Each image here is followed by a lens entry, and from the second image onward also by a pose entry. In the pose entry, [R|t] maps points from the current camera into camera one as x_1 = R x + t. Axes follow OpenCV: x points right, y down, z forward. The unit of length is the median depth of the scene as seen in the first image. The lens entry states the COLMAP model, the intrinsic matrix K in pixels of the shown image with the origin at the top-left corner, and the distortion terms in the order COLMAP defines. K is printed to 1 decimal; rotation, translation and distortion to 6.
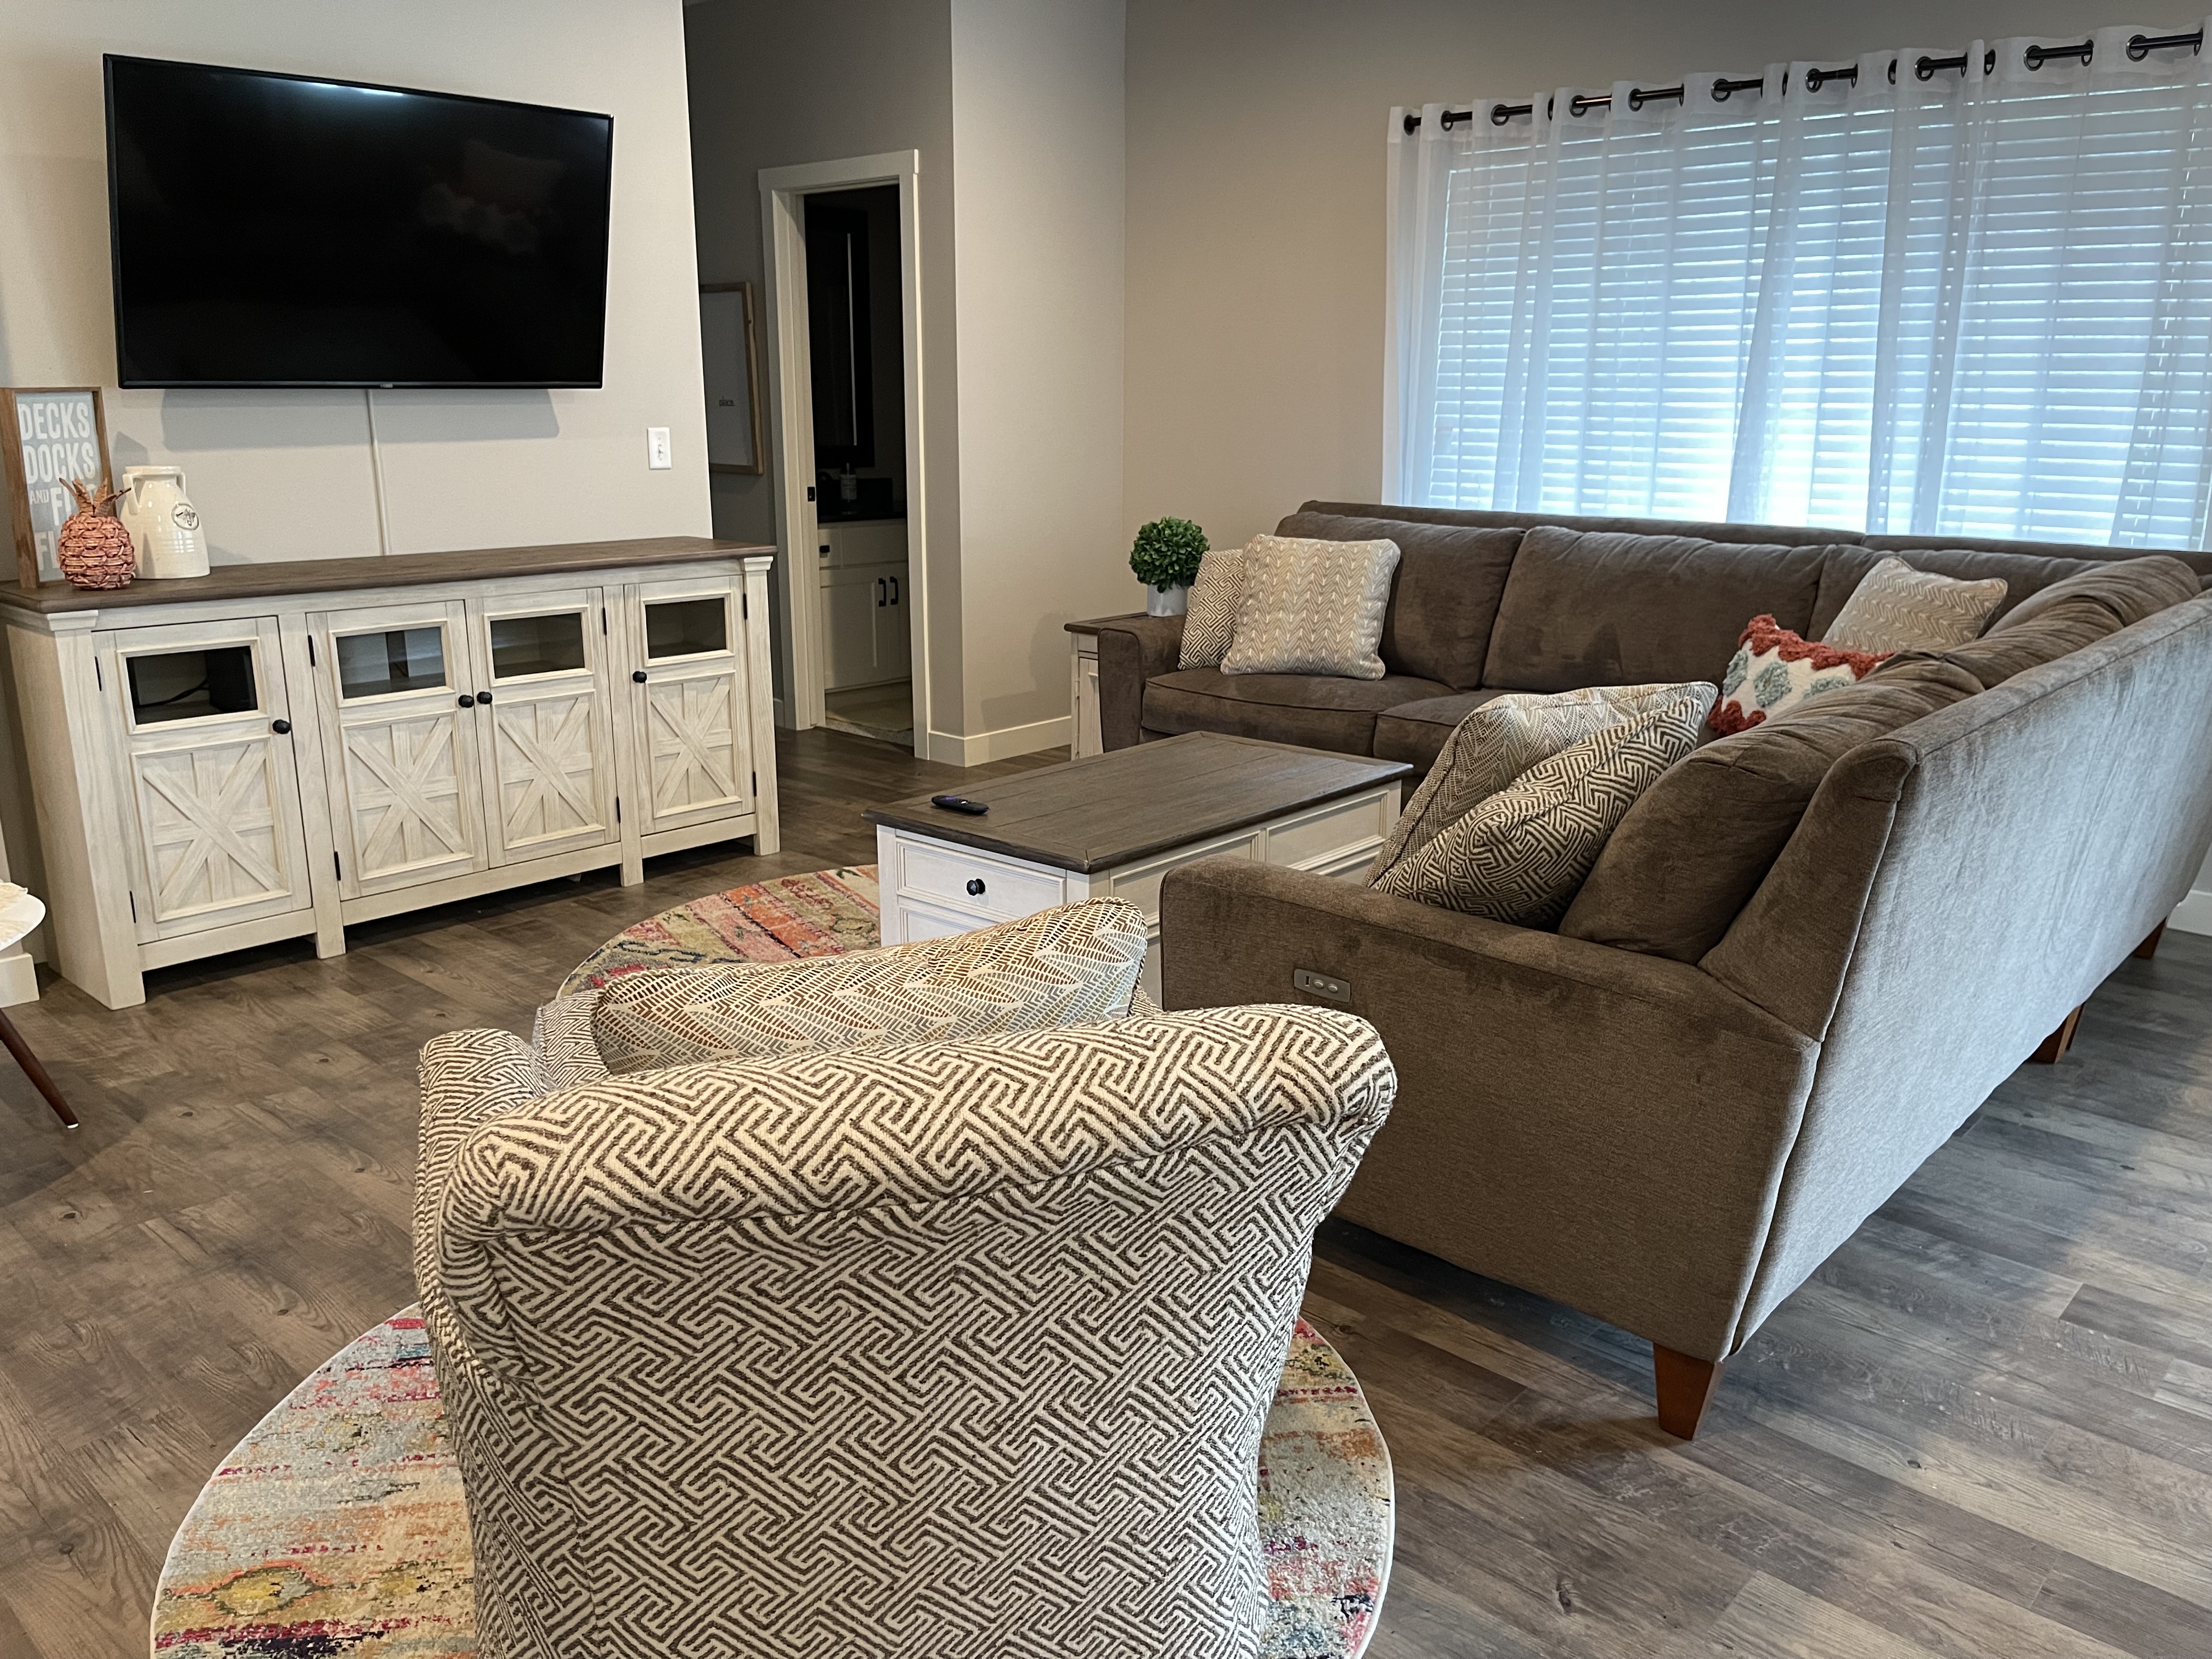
lens RADIAL K [[1660.6, 0, 1102.9], [0, 1660.6, 826.1], [0, 0, 1]] dist [0.051485, 0.002933]
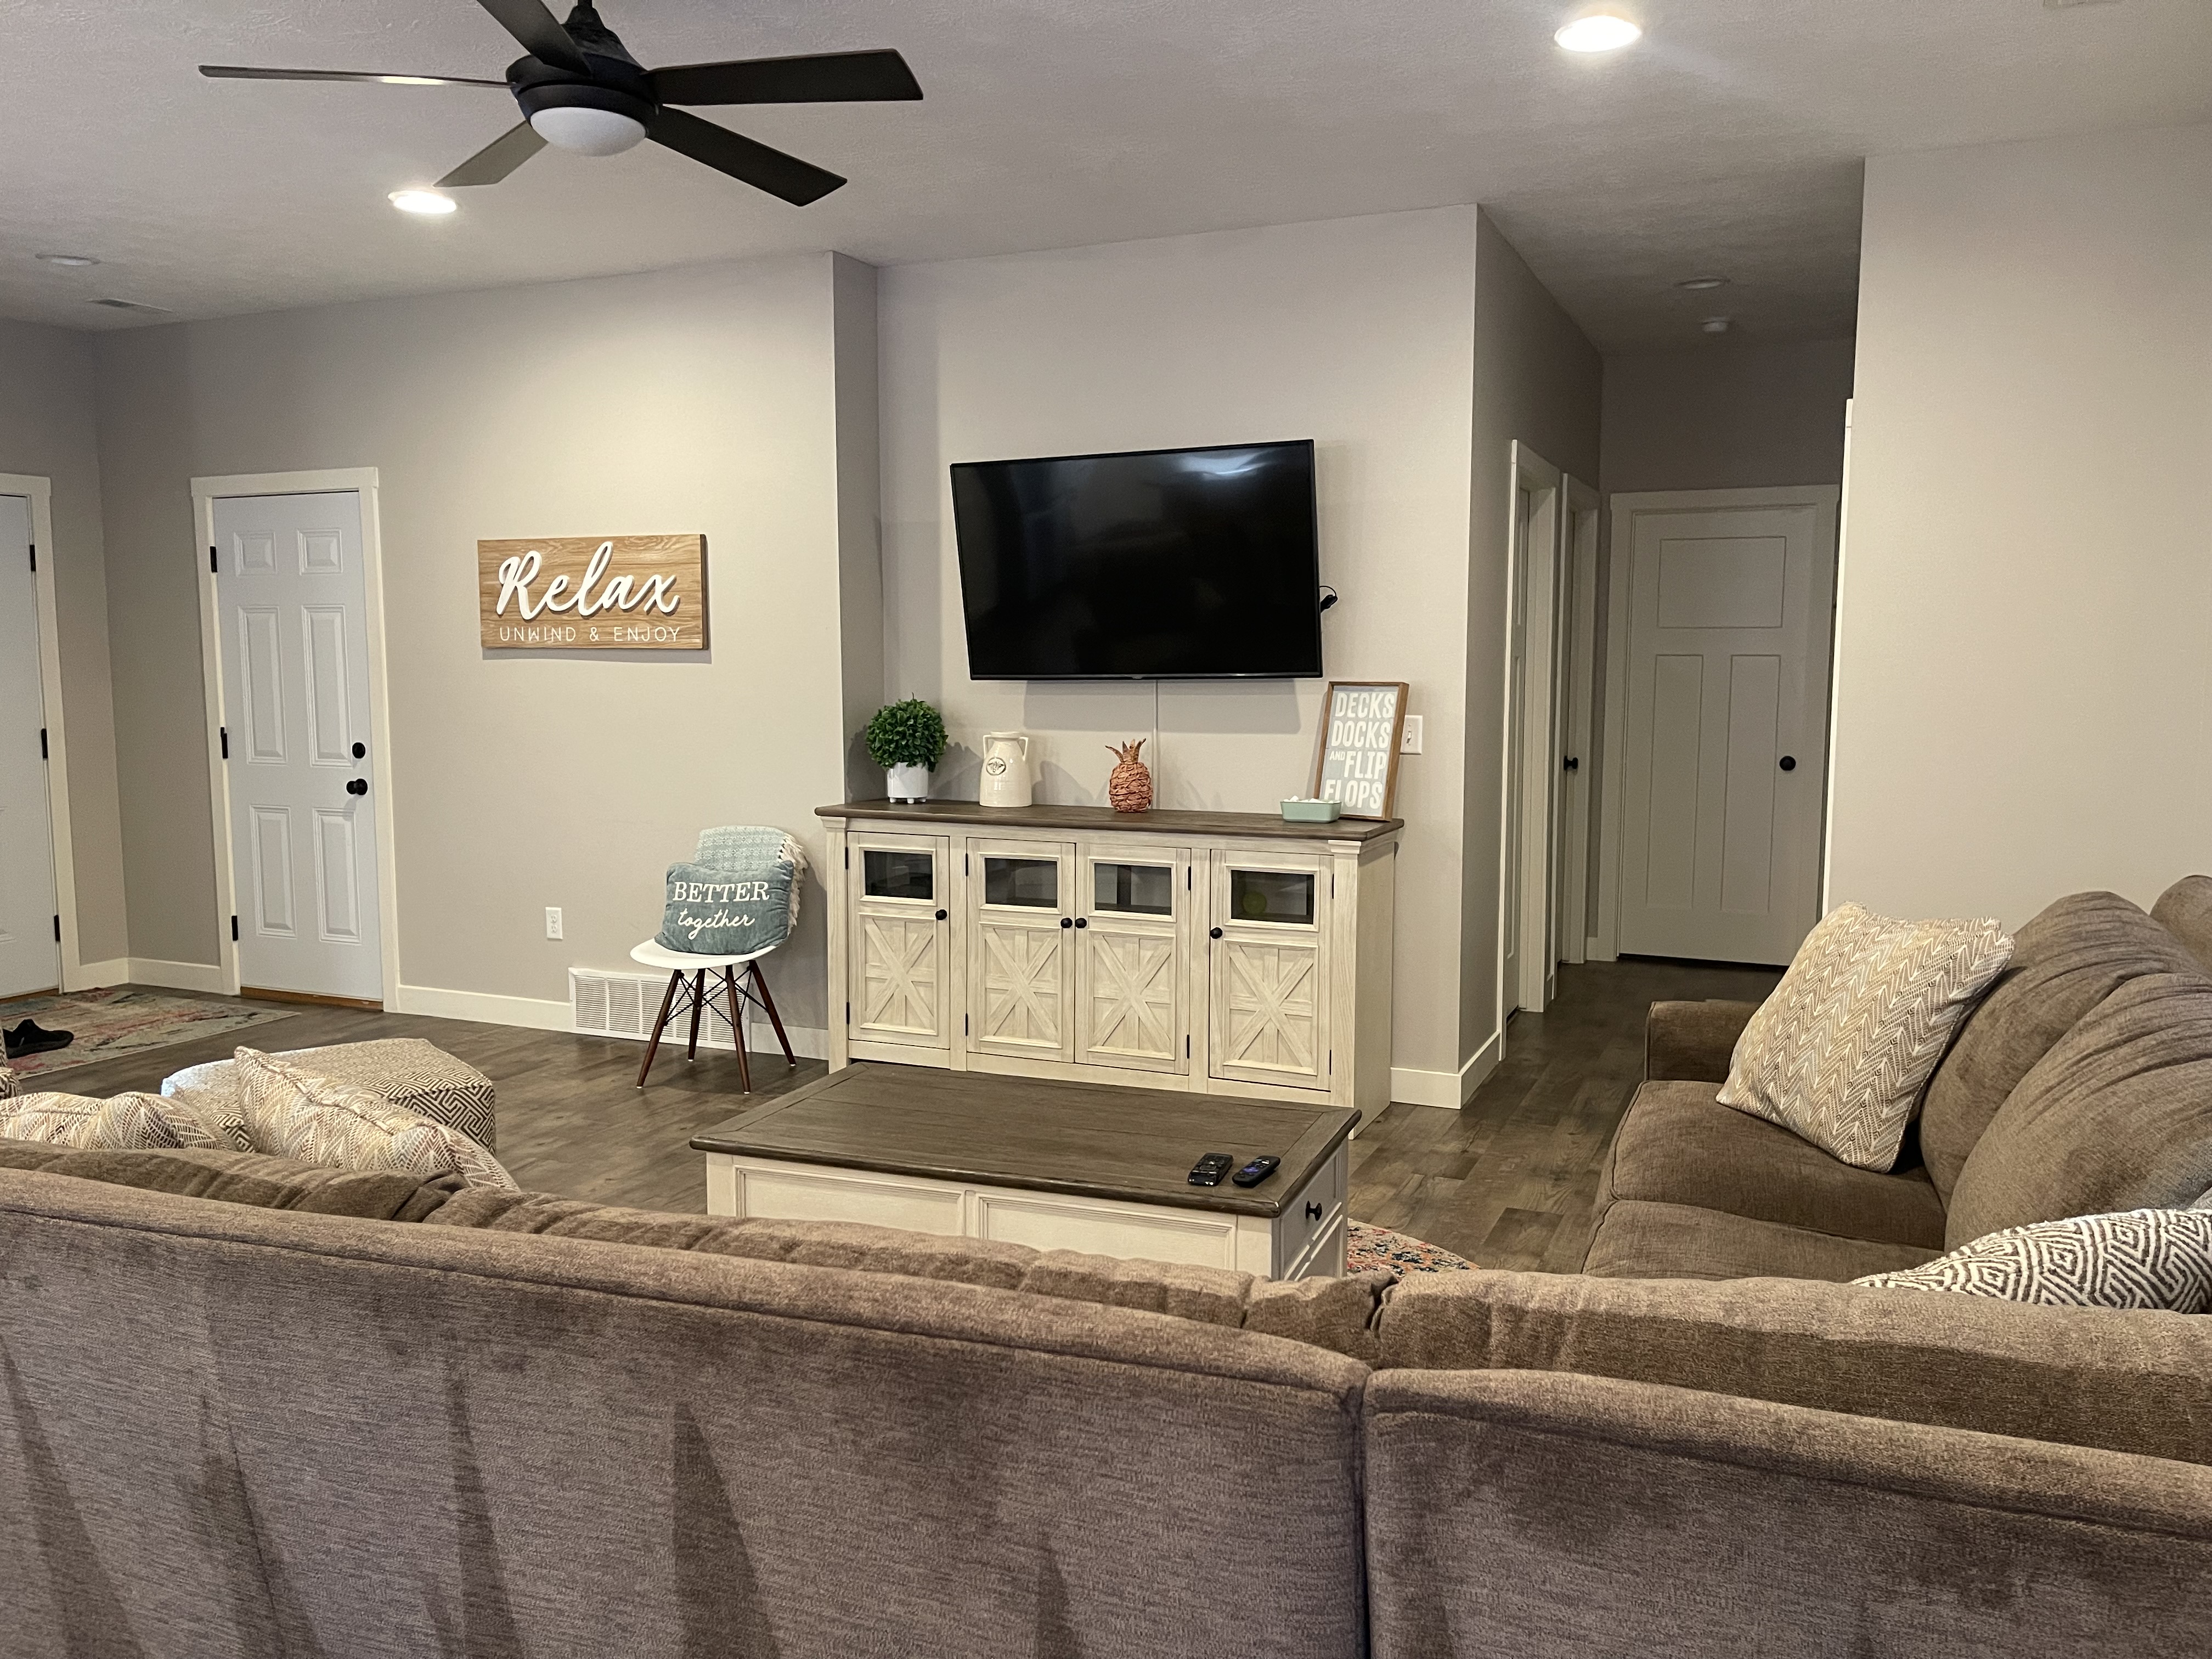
lens RADIAL K [[1668.1, 0, 1101.9], [0, 1668.1, 834.6], [0, 0, 1]] dist [0.043094, -0.064682]
pose [[0.316122, 0.102663, -0.943147, 0.758653], [-0.236338, 0.971309, 0.026513, -0.170115], [0.918810, 0.214521, 0.331315, 0.573204]]
